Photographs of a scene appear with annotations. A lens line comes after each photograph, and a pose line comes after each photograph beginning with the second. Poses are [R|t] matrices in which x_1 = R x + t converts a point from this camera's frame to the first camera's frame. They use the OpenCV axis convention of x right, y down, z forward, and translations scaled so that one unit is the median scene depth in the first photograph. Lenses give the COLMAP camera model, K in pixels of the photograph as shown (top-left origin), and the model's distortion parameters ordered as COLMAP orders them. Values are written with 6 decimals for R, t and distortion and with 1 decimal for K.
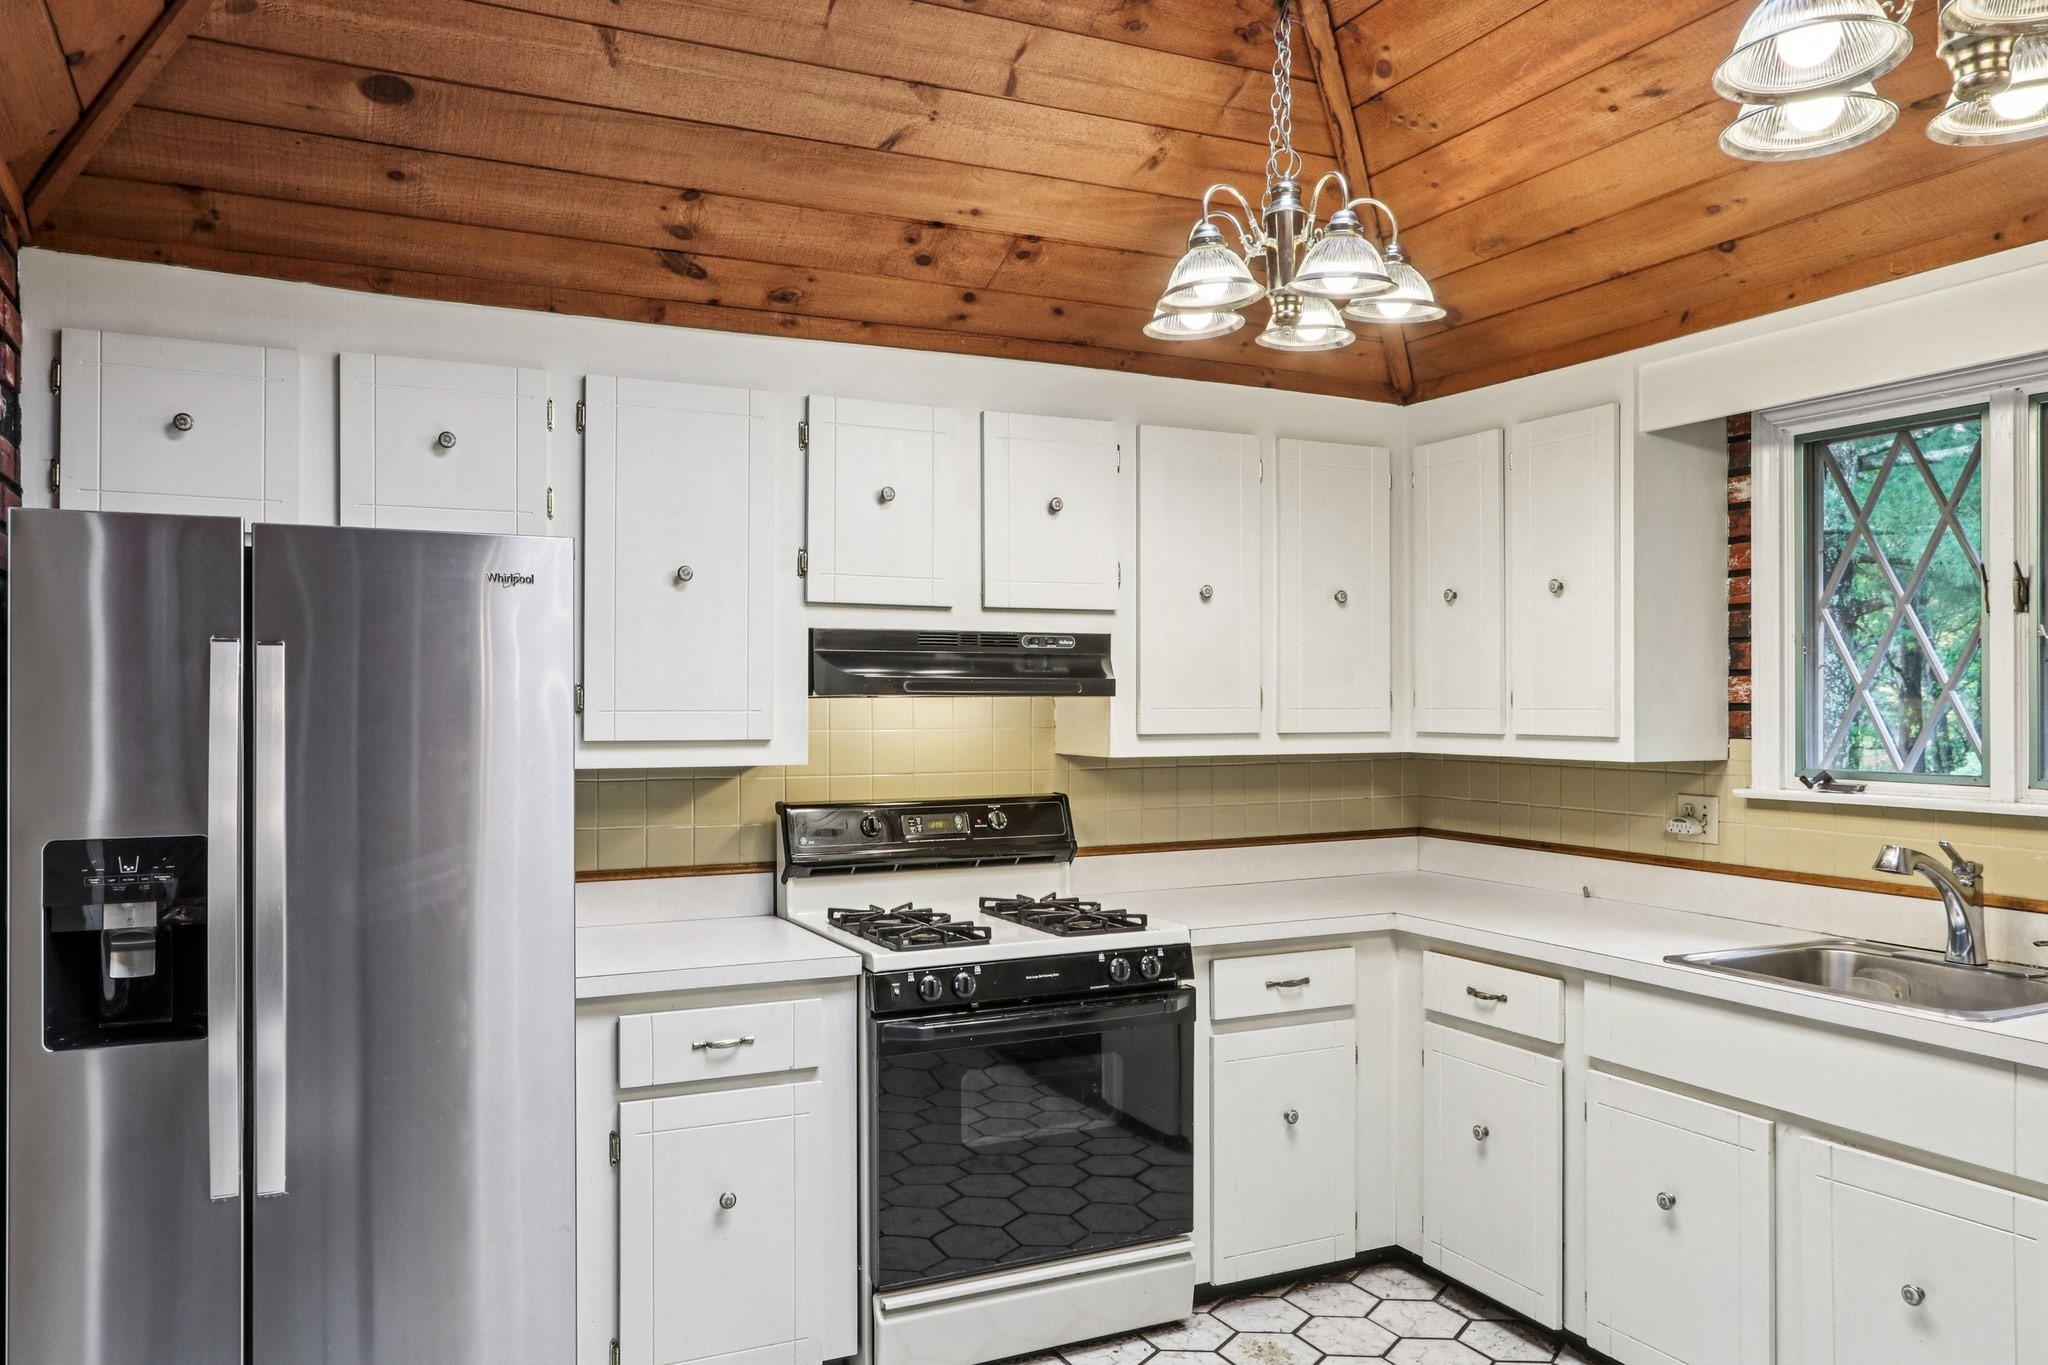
lens RADIAL K [[1491.2, 0, 1024.0], [0, 1491.2, 682.5], [0, 0, 1]] dist [0.000858, 0.006985]
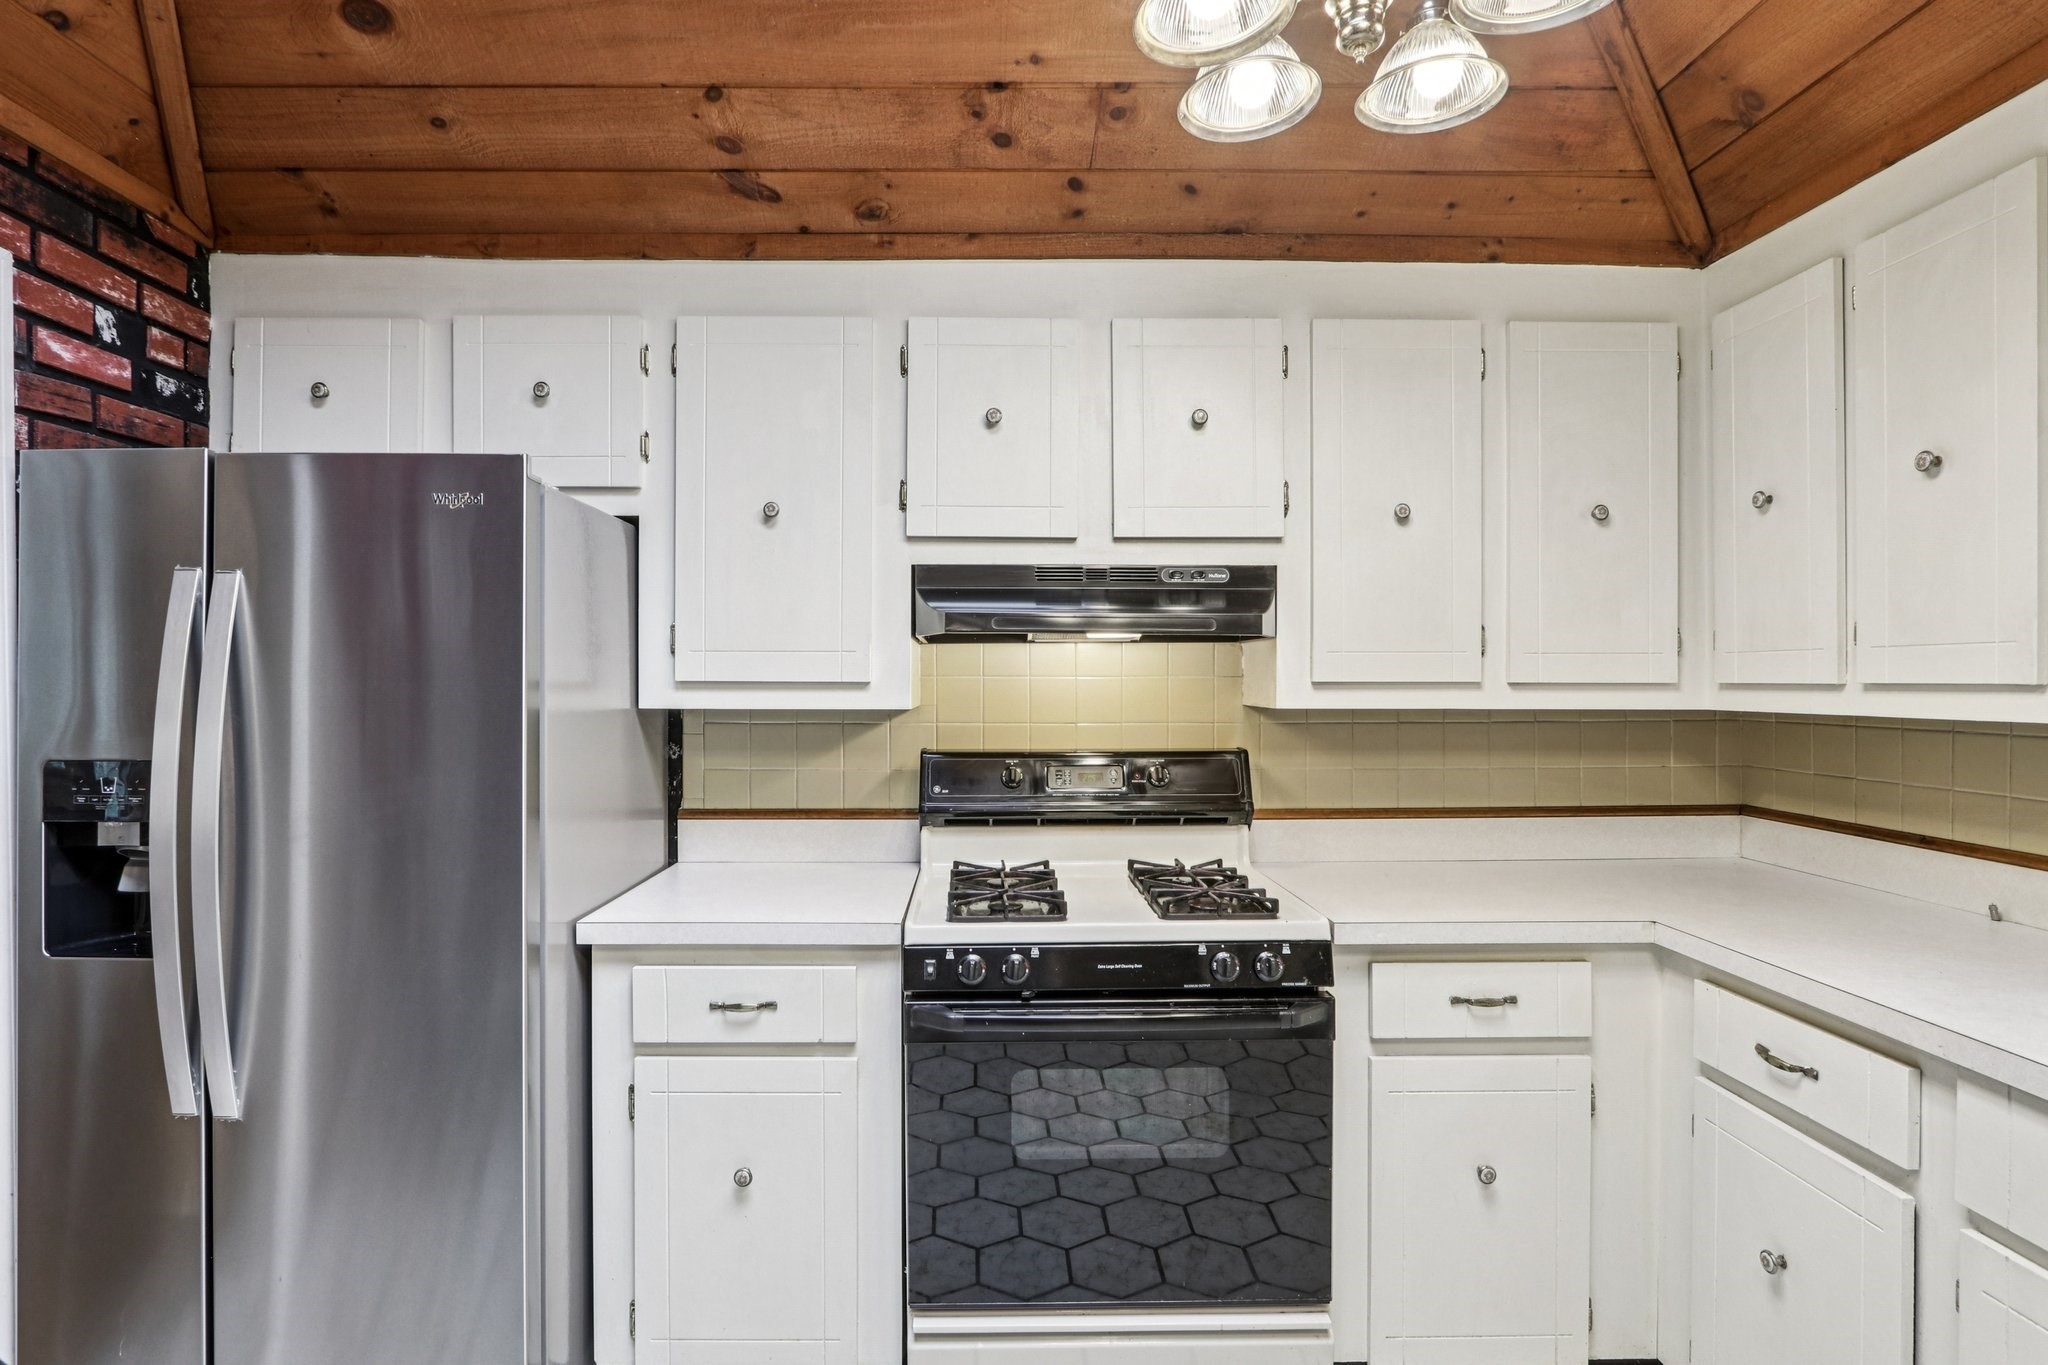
lens RADIAL K [[1047.1, 0, 996.9], [0, 1047.1, 675.6], [0, 0, 1]] dist [-0.013380, 0.001155]
pose [[0.903744, -0.000196, -0.428073, 0.189115], [0.003106, 0.999977, 0.006100, 0.029896], [0.428062, -0.006842, 0.903723, 0.423994]]
